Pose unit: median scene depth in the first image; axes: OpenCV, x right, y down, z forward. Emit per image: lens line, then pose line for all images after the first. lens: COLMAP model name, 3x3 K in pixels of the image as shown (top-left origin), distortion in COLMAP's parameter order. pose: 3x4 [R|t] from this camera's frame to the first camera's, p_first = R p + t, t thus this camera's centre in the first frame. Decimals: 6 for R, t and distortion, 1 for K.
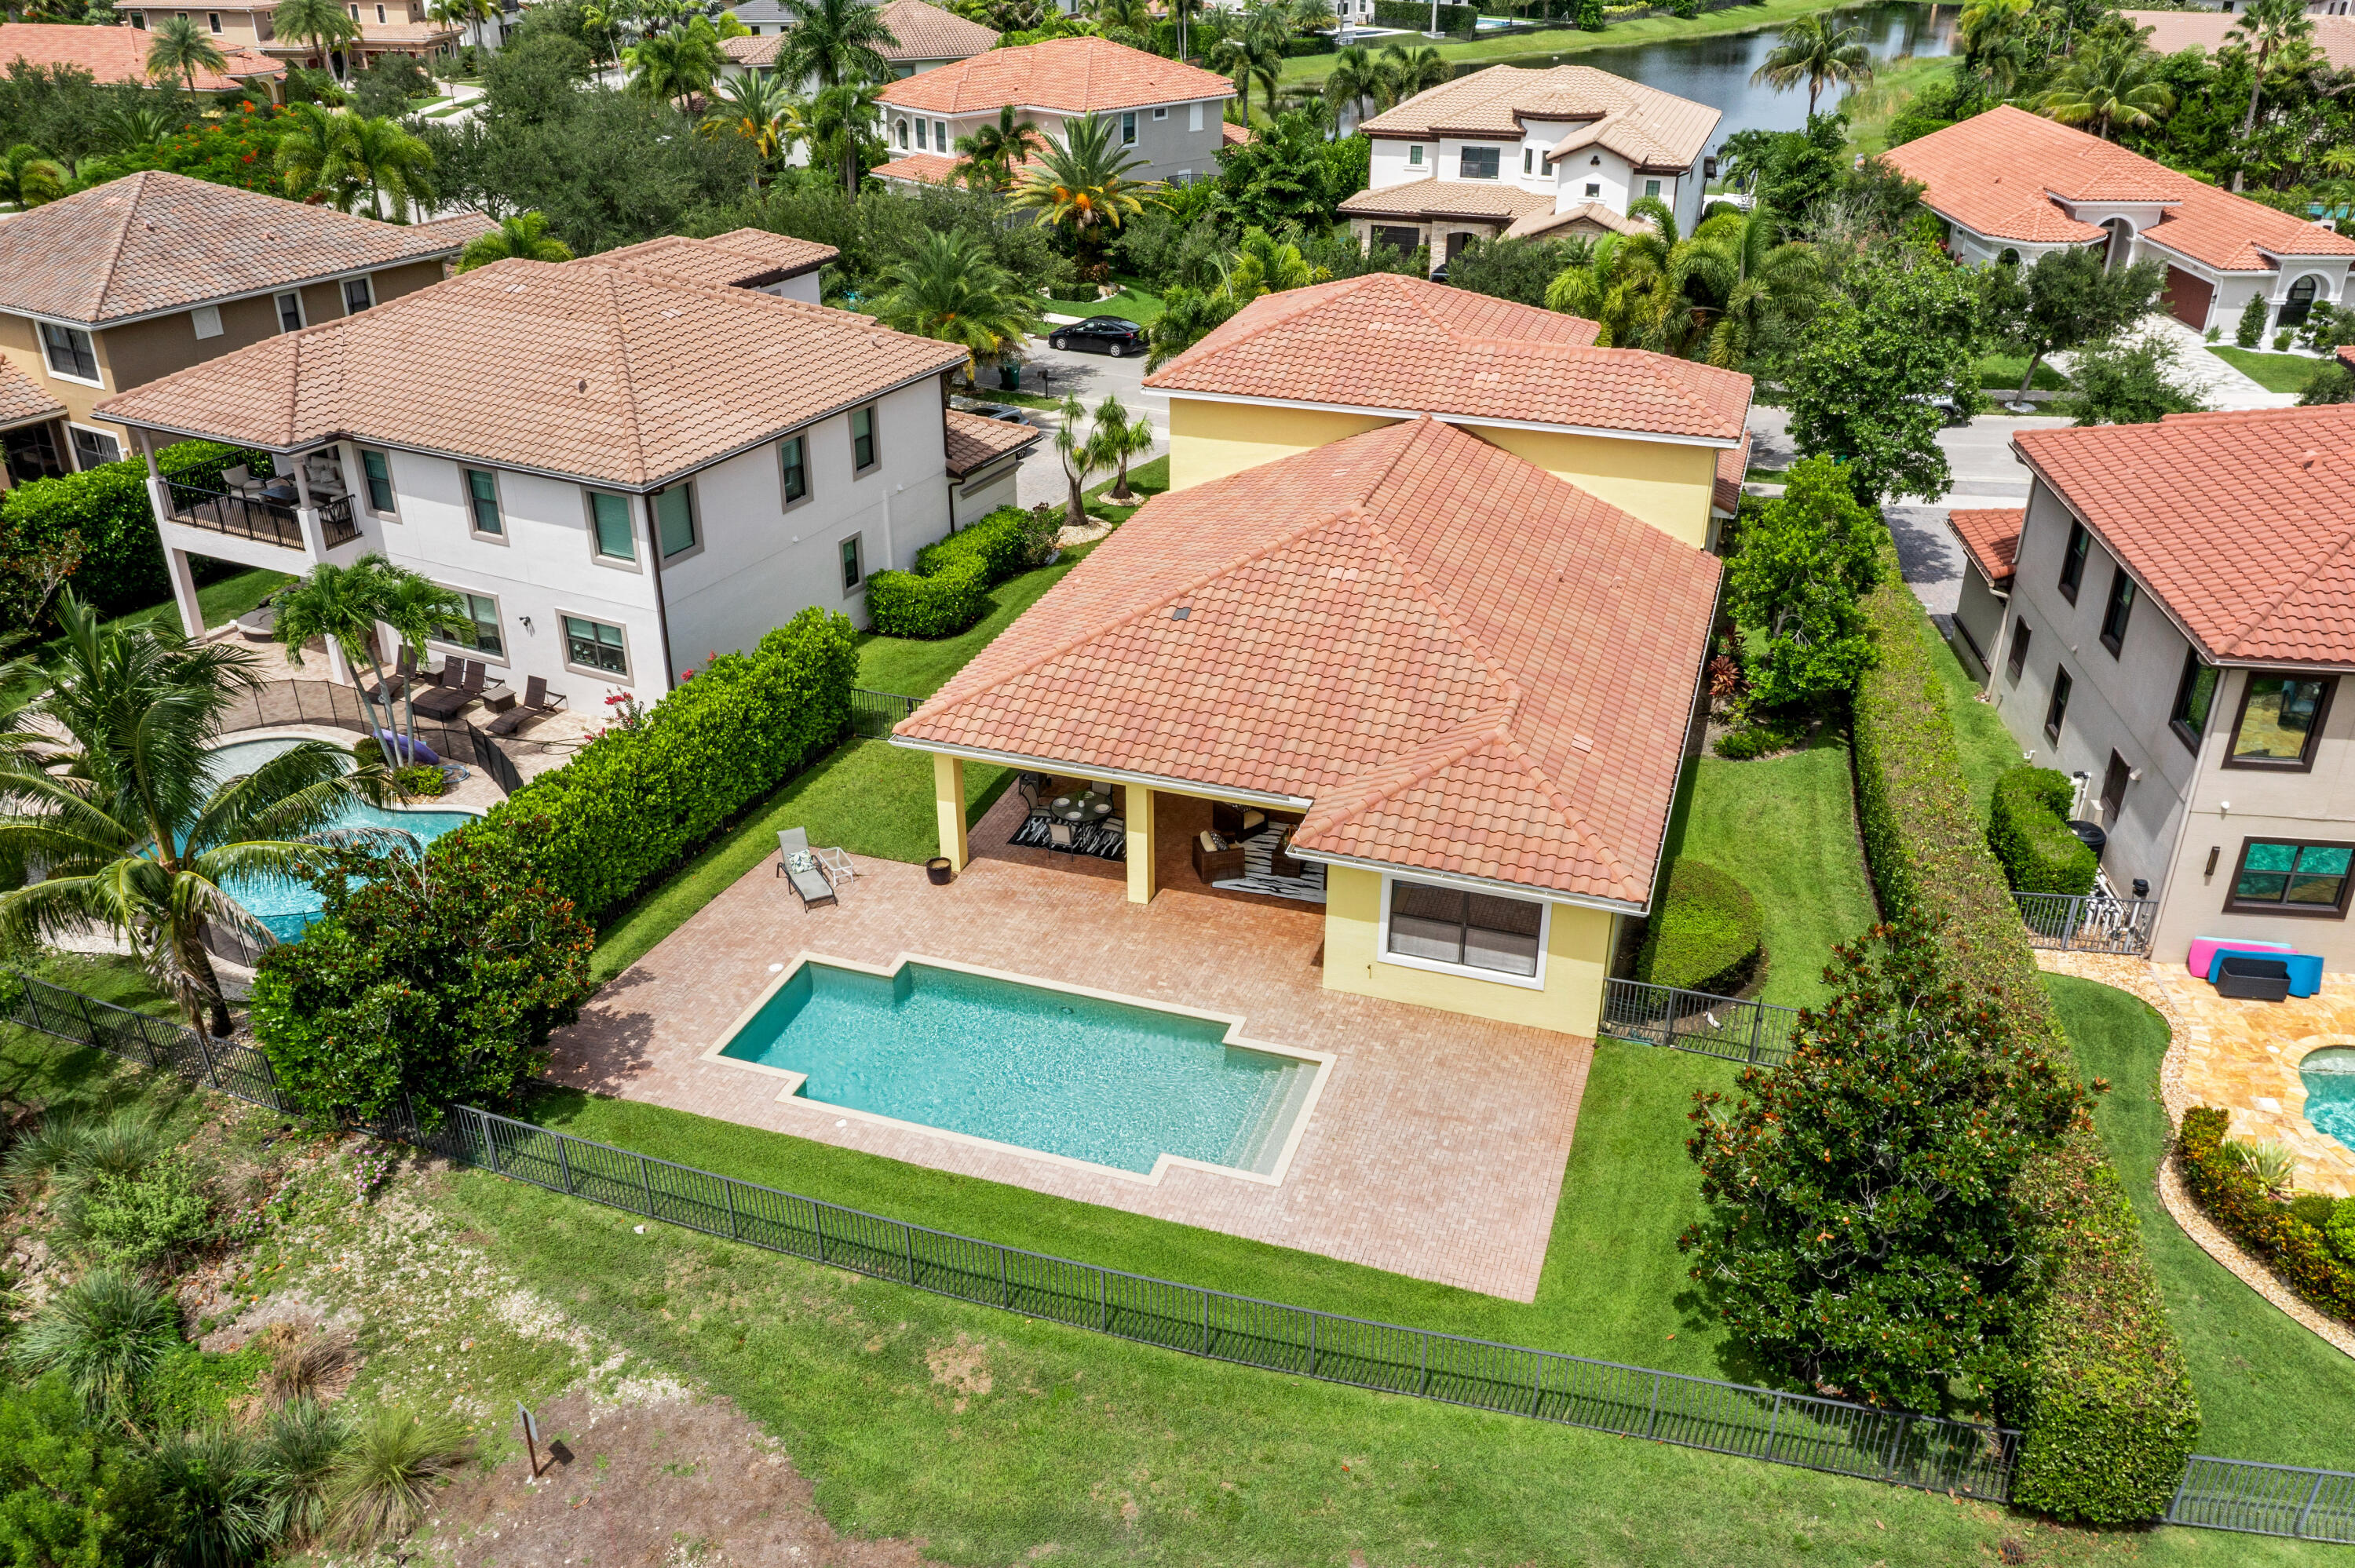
lens RADIAL K [[1850.8, 0, 1173.2], [0, 1850.8, 773.1], [0, 0, 1]] dist [-0.015008, 0.007623]
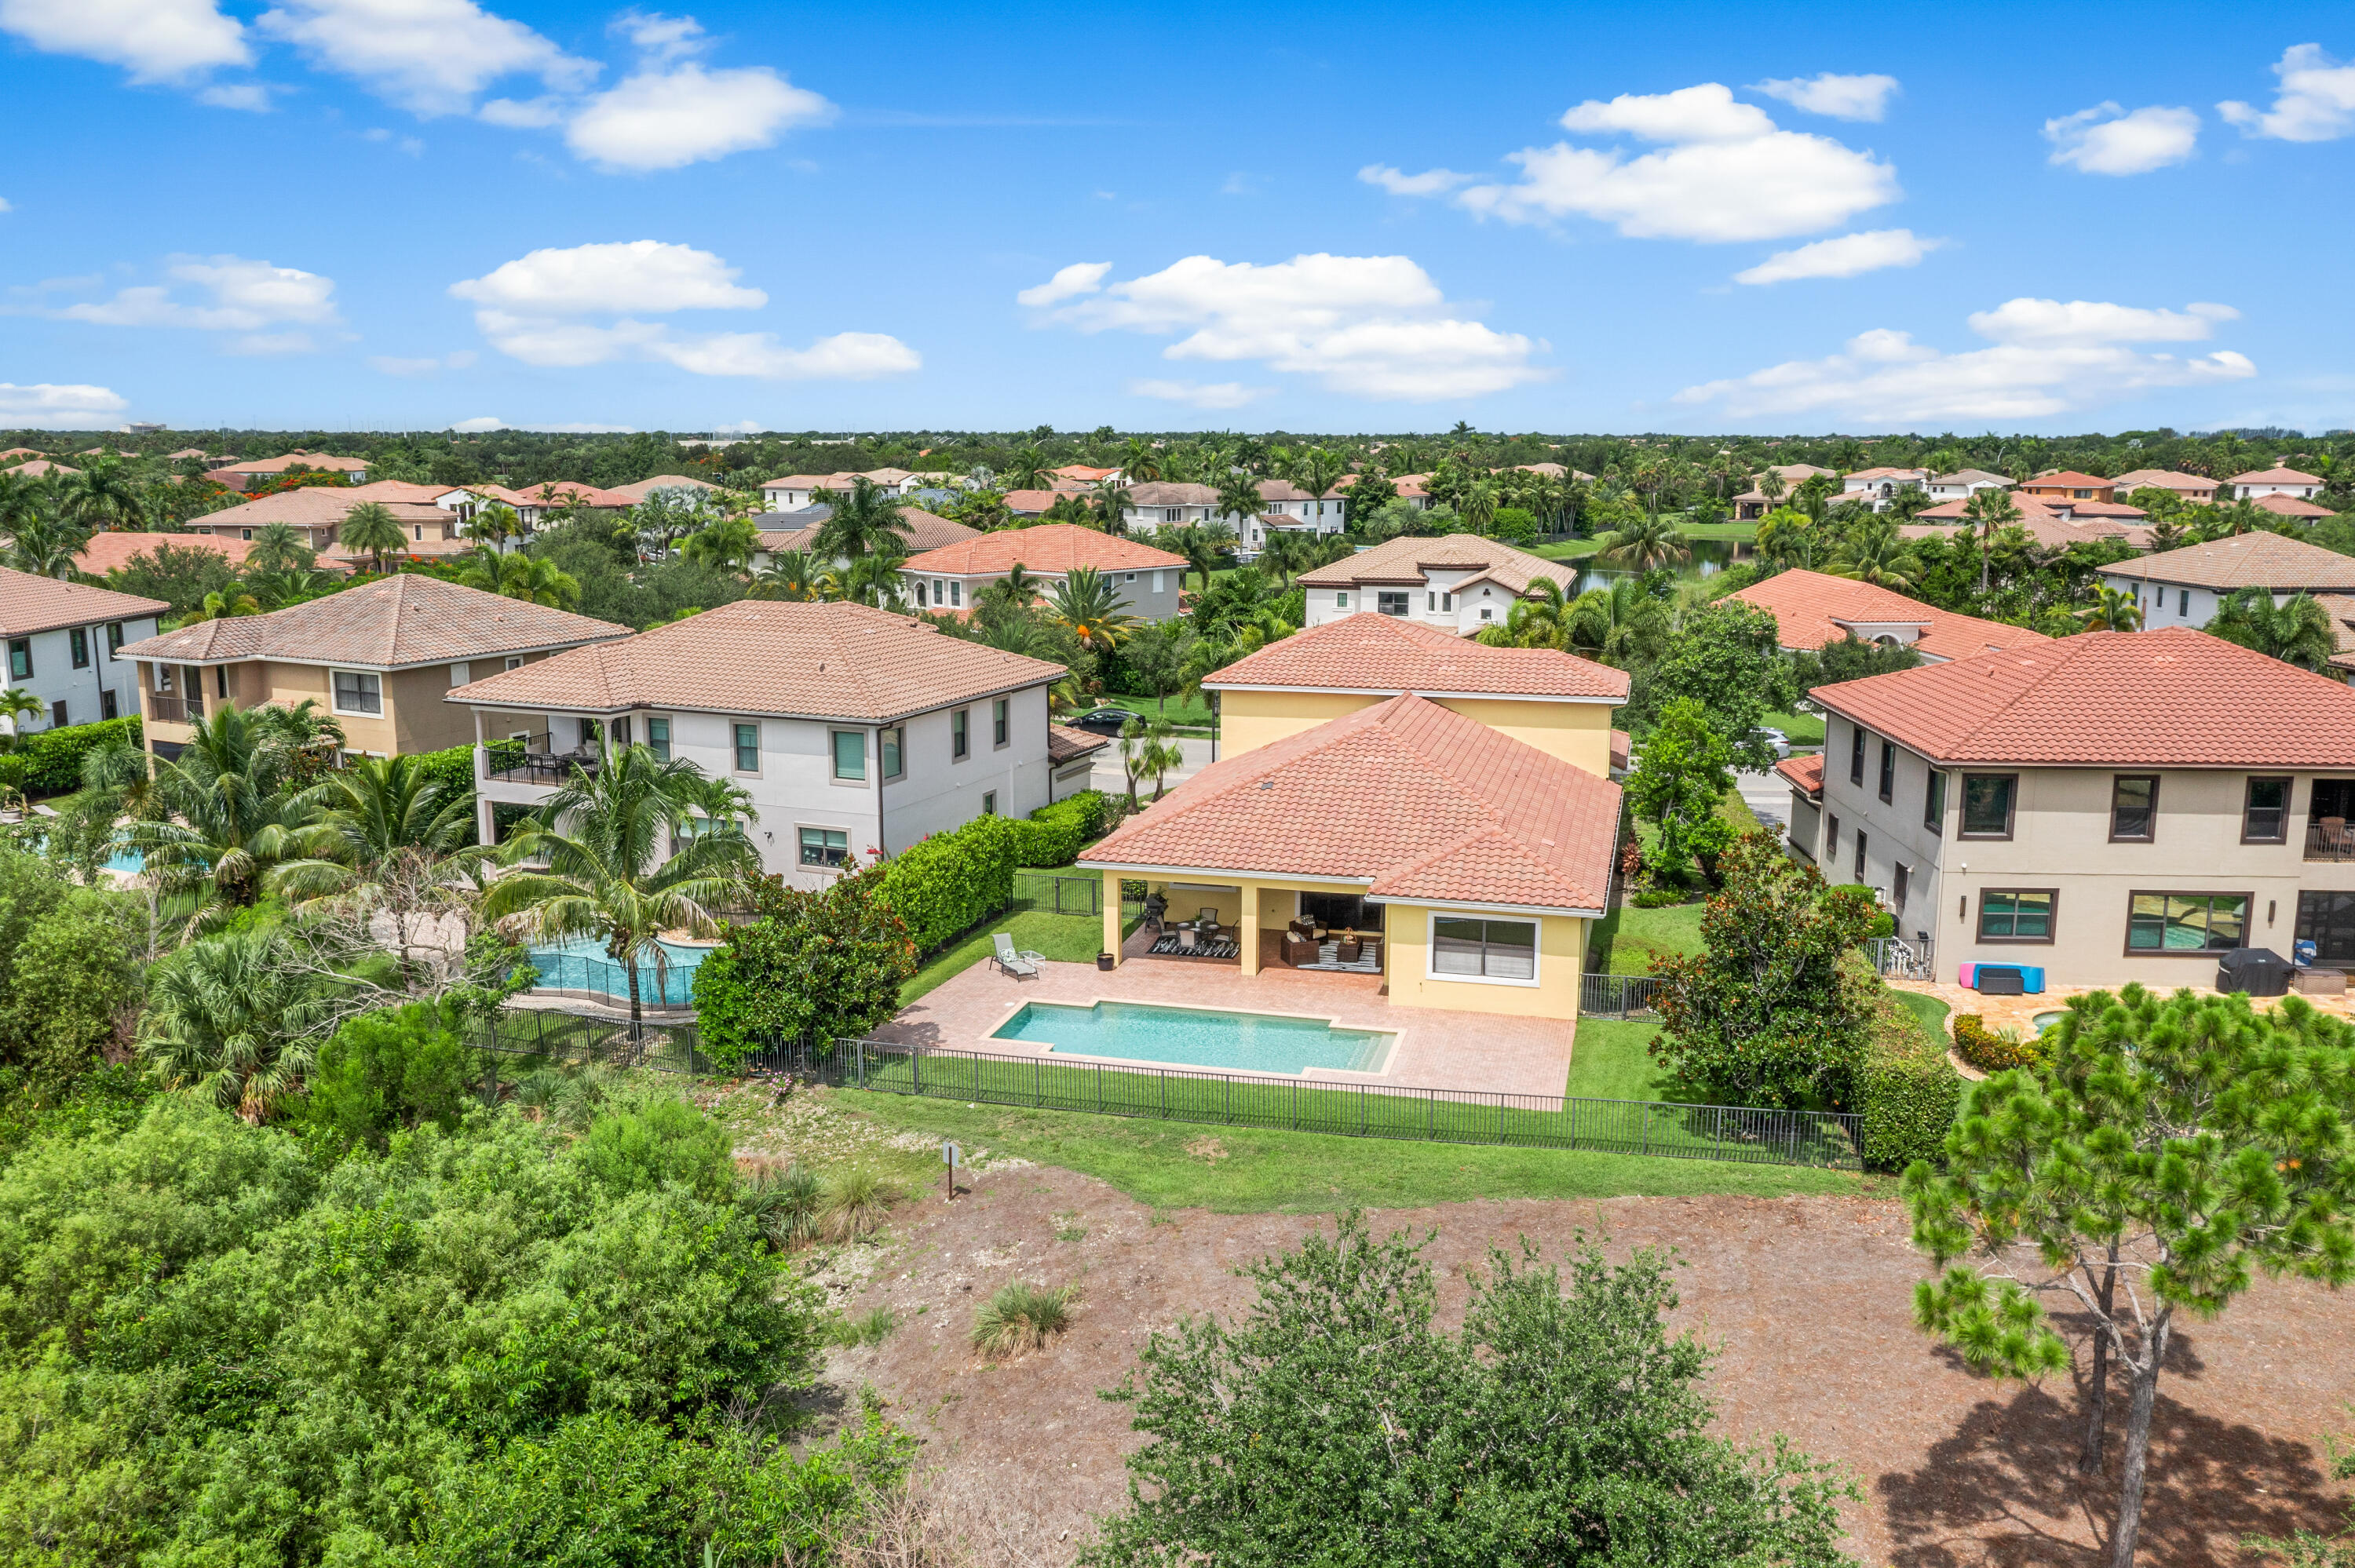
lens RADIAL K [[1850.8, 0, 1173.2], [0, 1850.8, 773.1], [0, 0, 1]] dist [-0.015008, 0.007623]
pose [[0.997609, -0.009964, 0.068386, -0.148035], [0.028934, 0.958863, -0.282392, 0.274904], [-0.062759, 0.283695, 0.956859, -0.349523]]
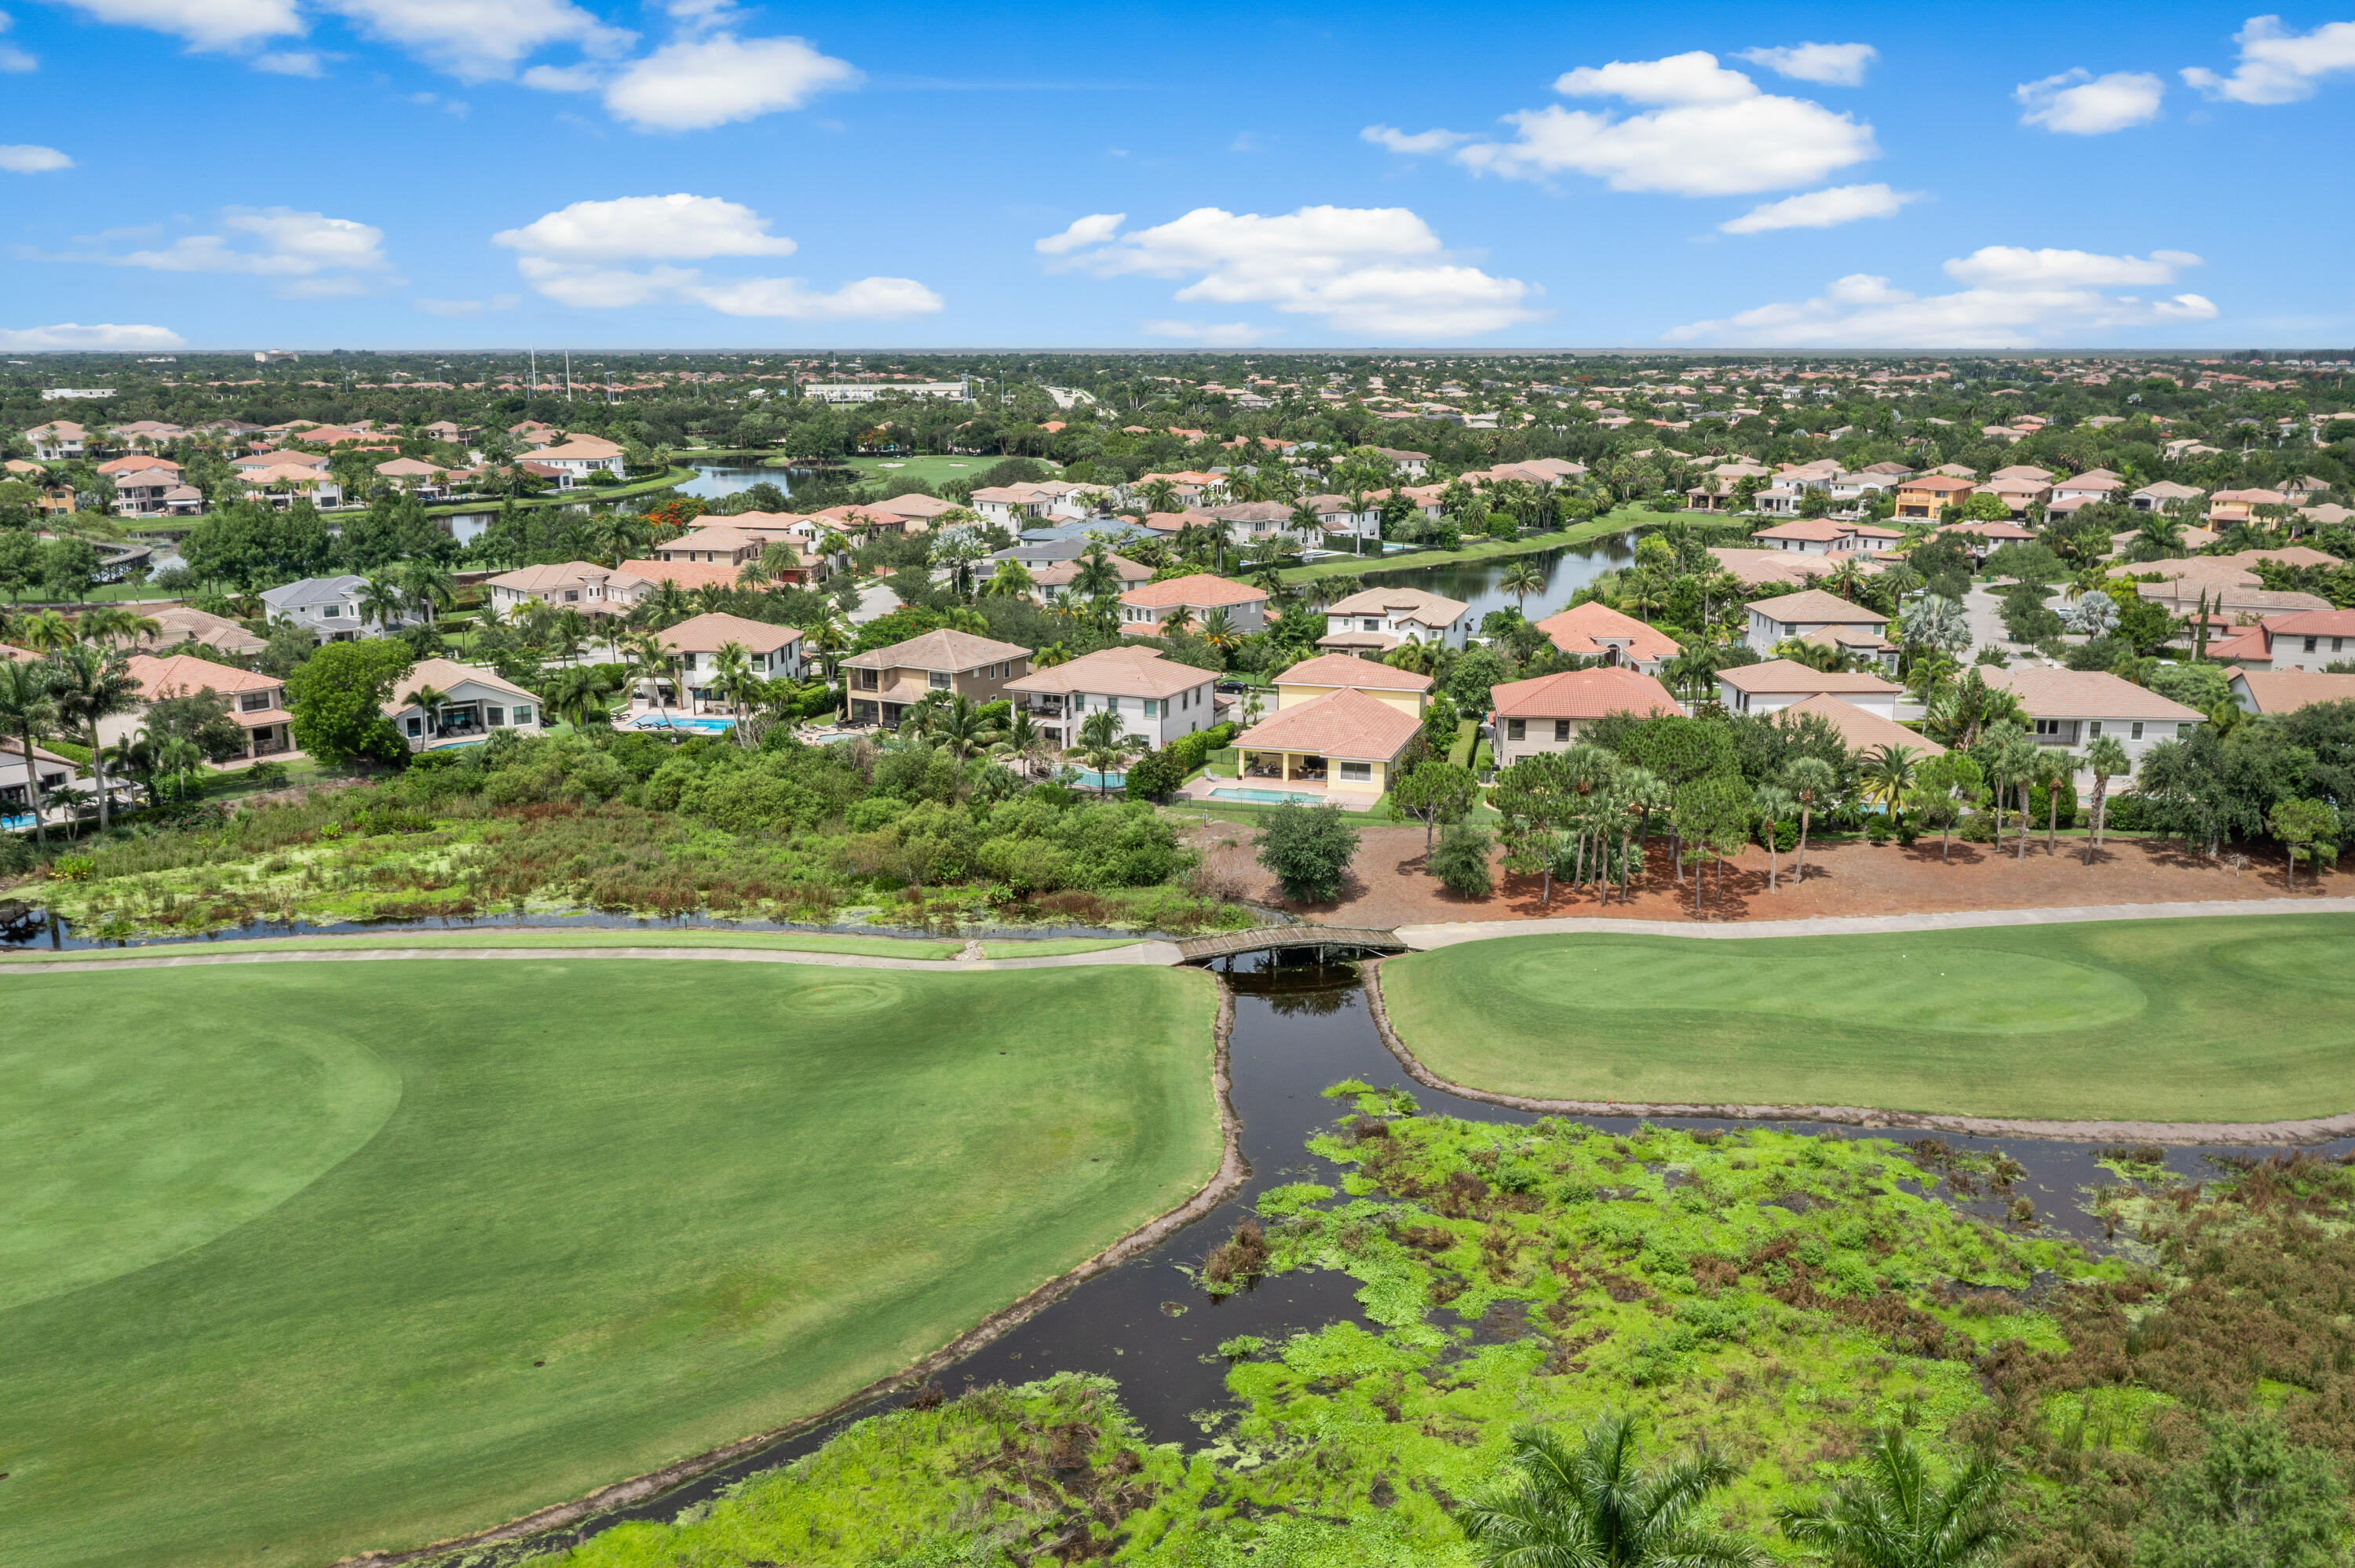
lens RADIAL K [[1850.8, 0, 1173.2], [0, 1850.8, 773.1], [0, 0, 1]] dist [-0.015008, 0.007623]
pose [[0.999701, -0.005870, 0.023718, -0.338903], [0.011369, 0.970983, -0.238877, 0.954816], [-0.021628, 0.239076, 0.970760, -2.864963]]
